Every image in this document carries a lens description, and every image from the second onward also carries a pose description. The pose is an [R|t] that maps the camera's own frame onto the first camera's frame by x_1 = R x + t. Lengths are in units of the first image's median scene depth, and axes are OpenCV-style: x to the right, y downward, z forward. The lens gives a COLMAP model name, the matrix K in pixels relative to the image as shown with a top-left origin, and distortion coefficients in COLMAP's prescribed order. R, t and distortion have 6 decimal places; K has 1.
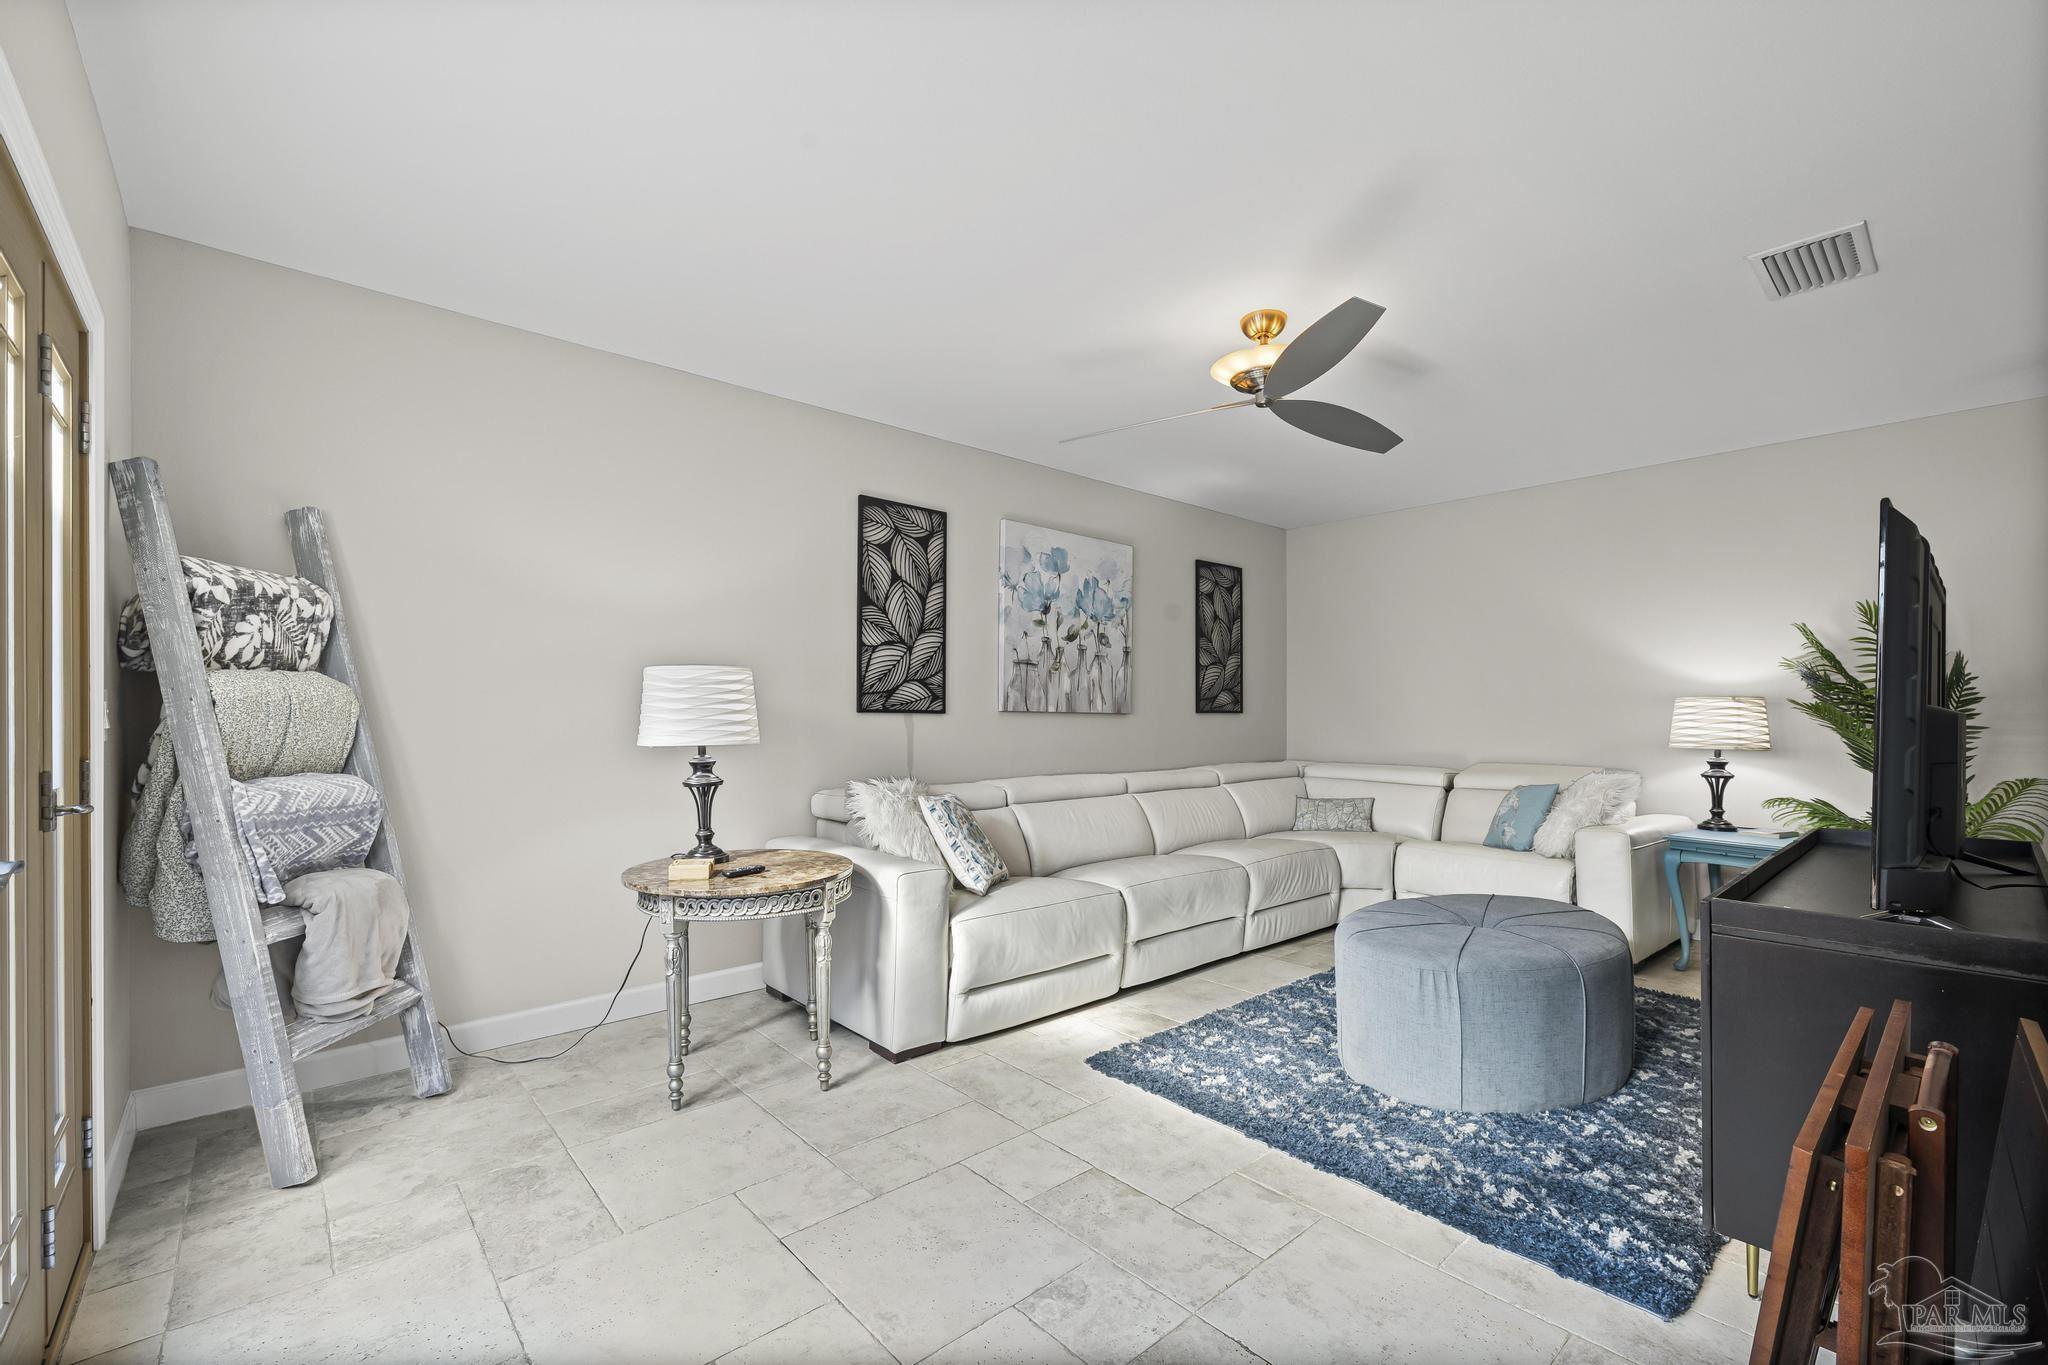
lens RADIAL K [[865.3, 0, 1016.6], [0, 865.3, 717.8], [0, 0, 1]] dist [0.002051, 0.000441]
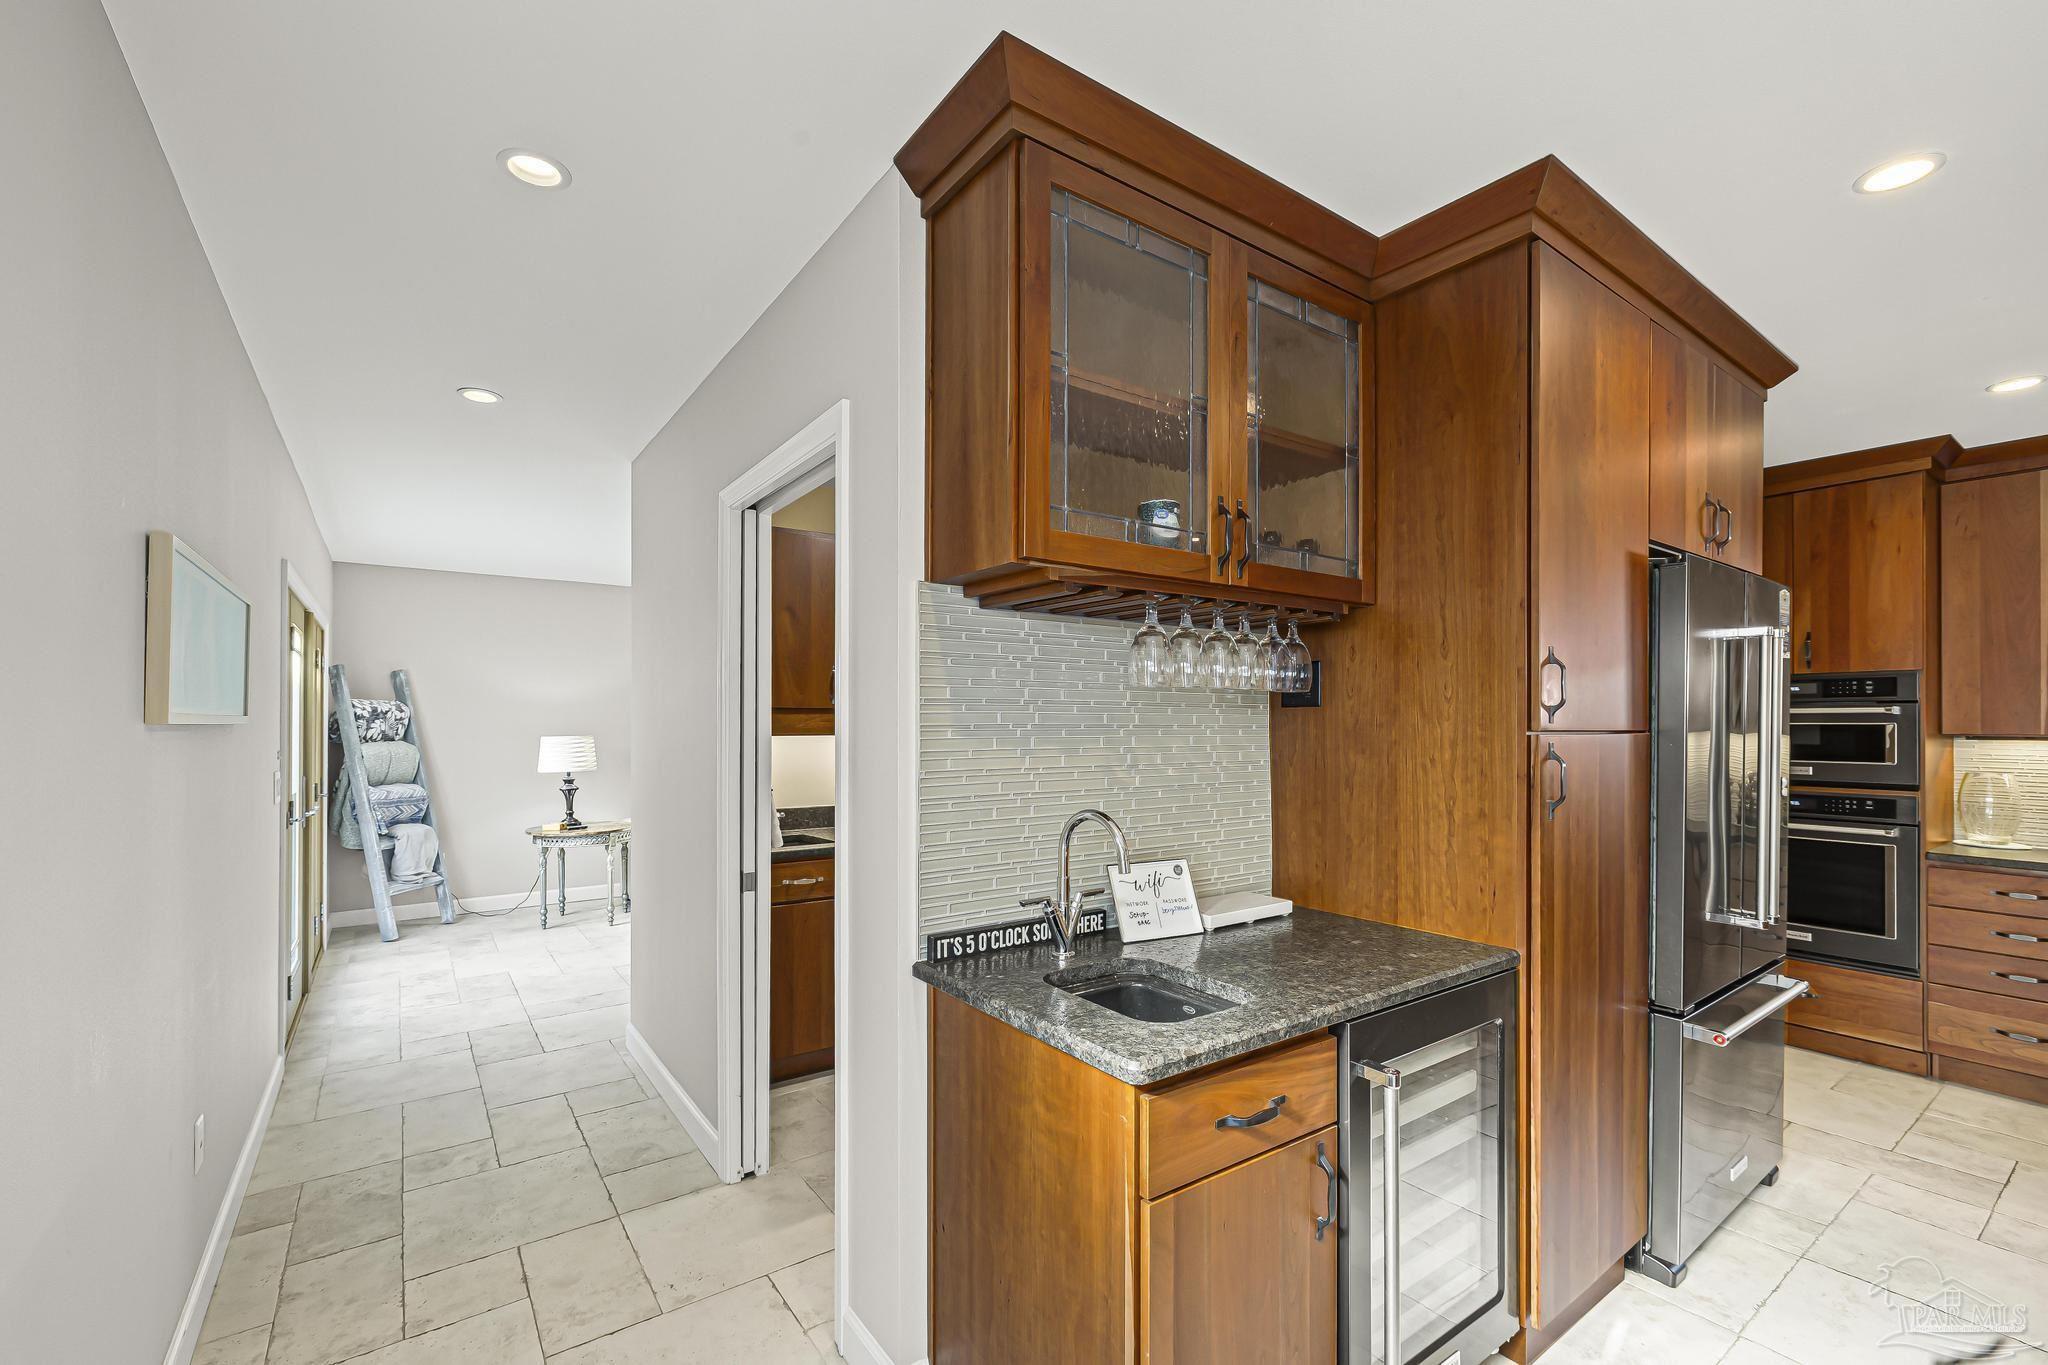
lens RADIAL K [[871.9, 0, 1012.3], [0, 871.9, 723.0], [0, 0, 1]] dist [0.002329, 0.000330]
pose [[0.994226, 0.000063, -0.107305, 1.096299], [-0.000797, 0.999977, -0.006795, -0.085935], [0.107302, 0.006841, 0.994203, -1.184112]]
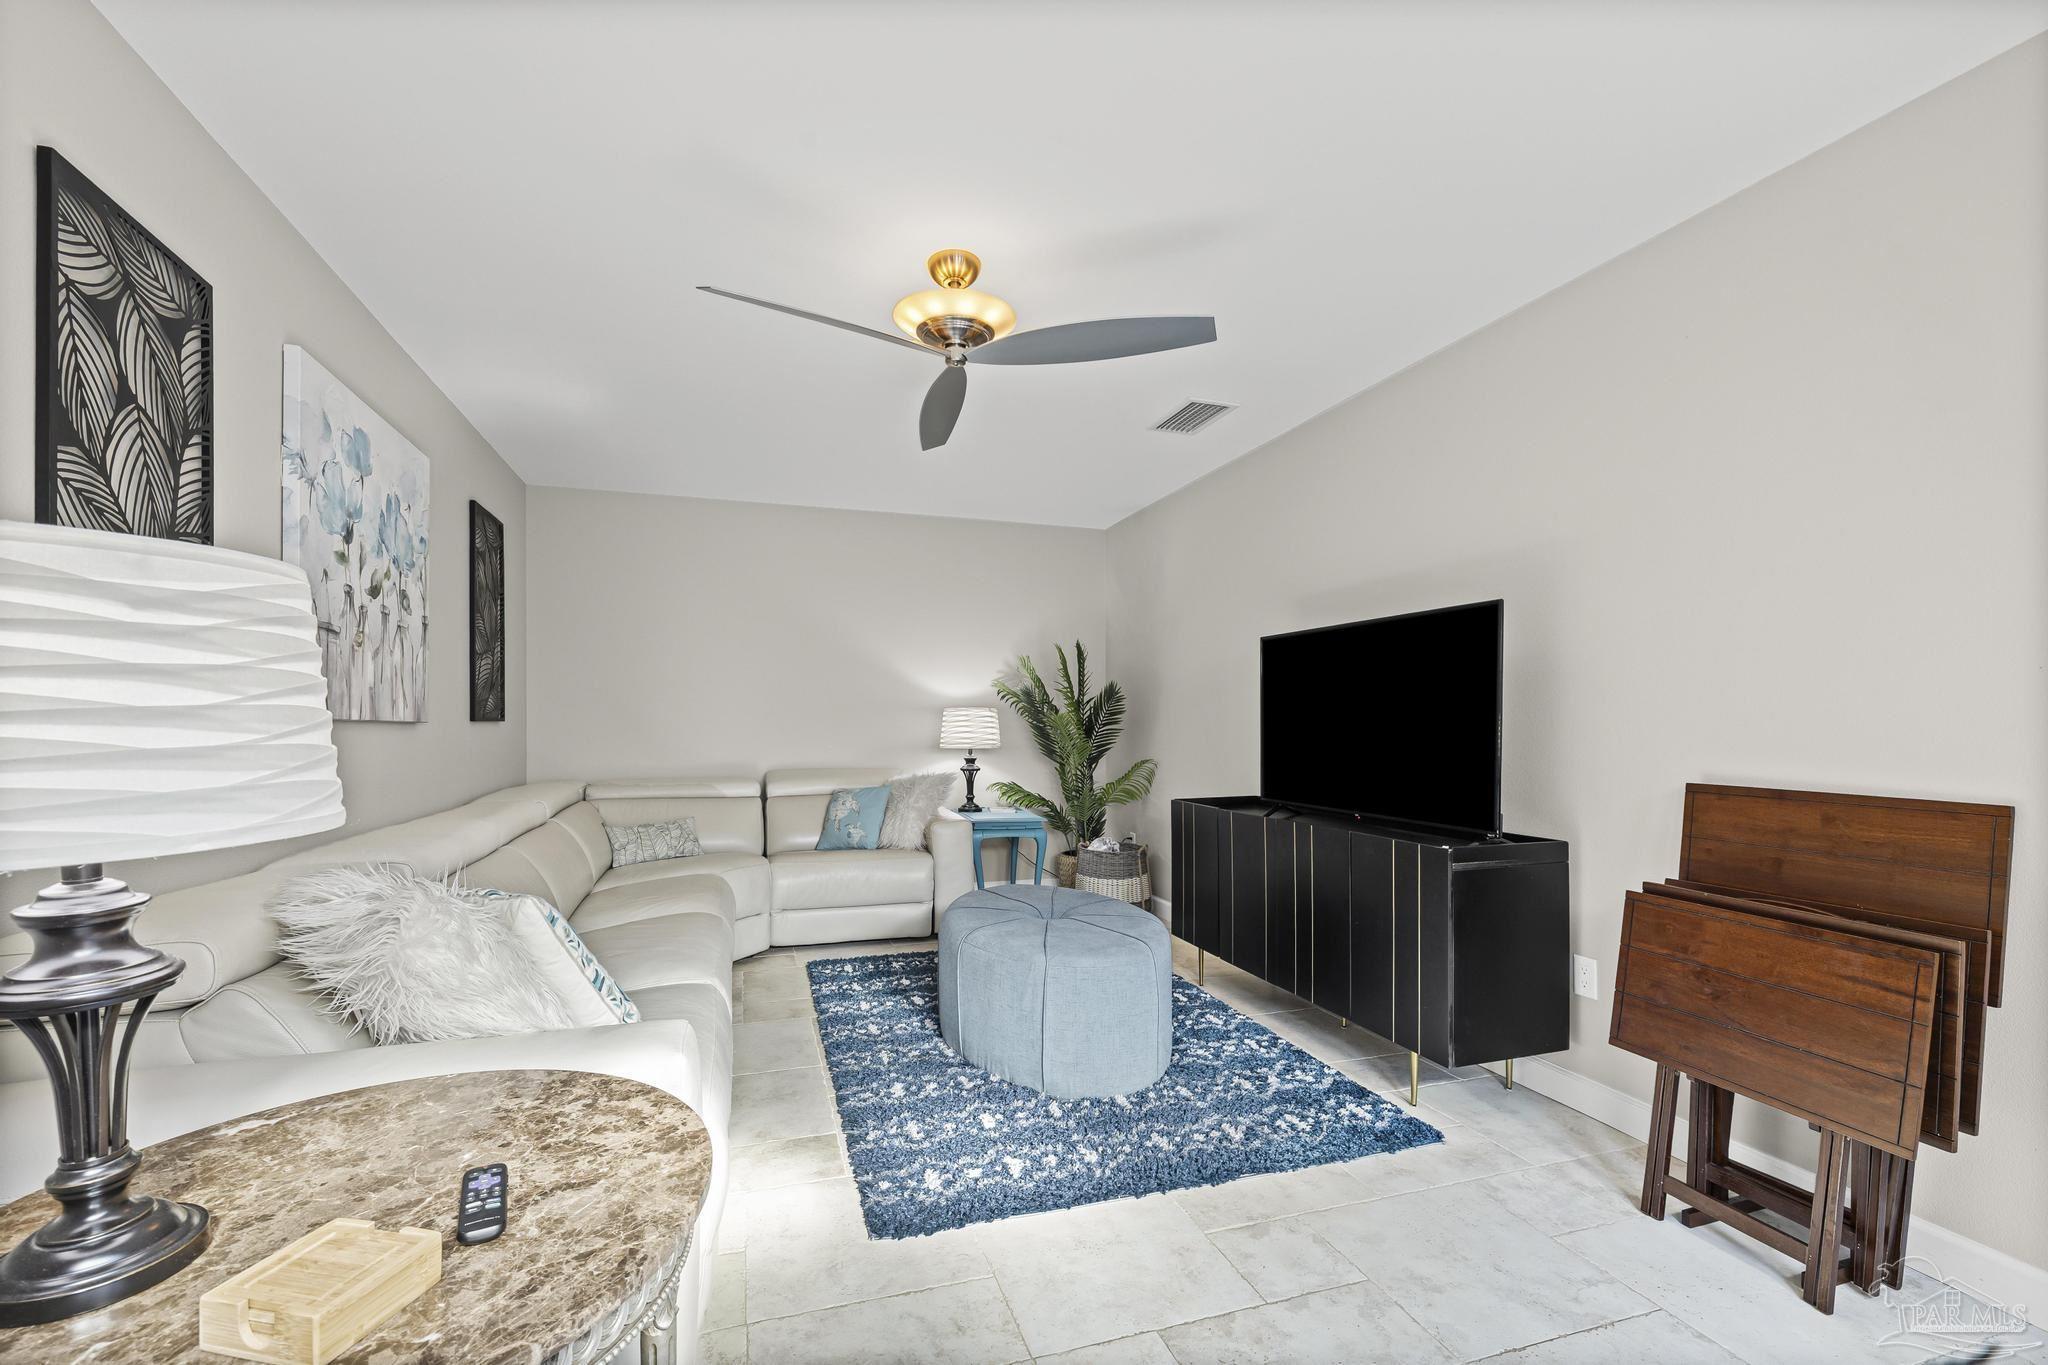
lens RADIAL K [[865.3, 0, 1016.6], [0, 865.3, 717.8], [0, 0, 1]] dist [0.002051, 0.000441]
pose [[0.395144, 0.001379, 0.918618, -0.567654], [0.005947, 0.999974, -0.004059, -0.005943], [-0.918600, 0.007067, 0.395125, 0.717641]]
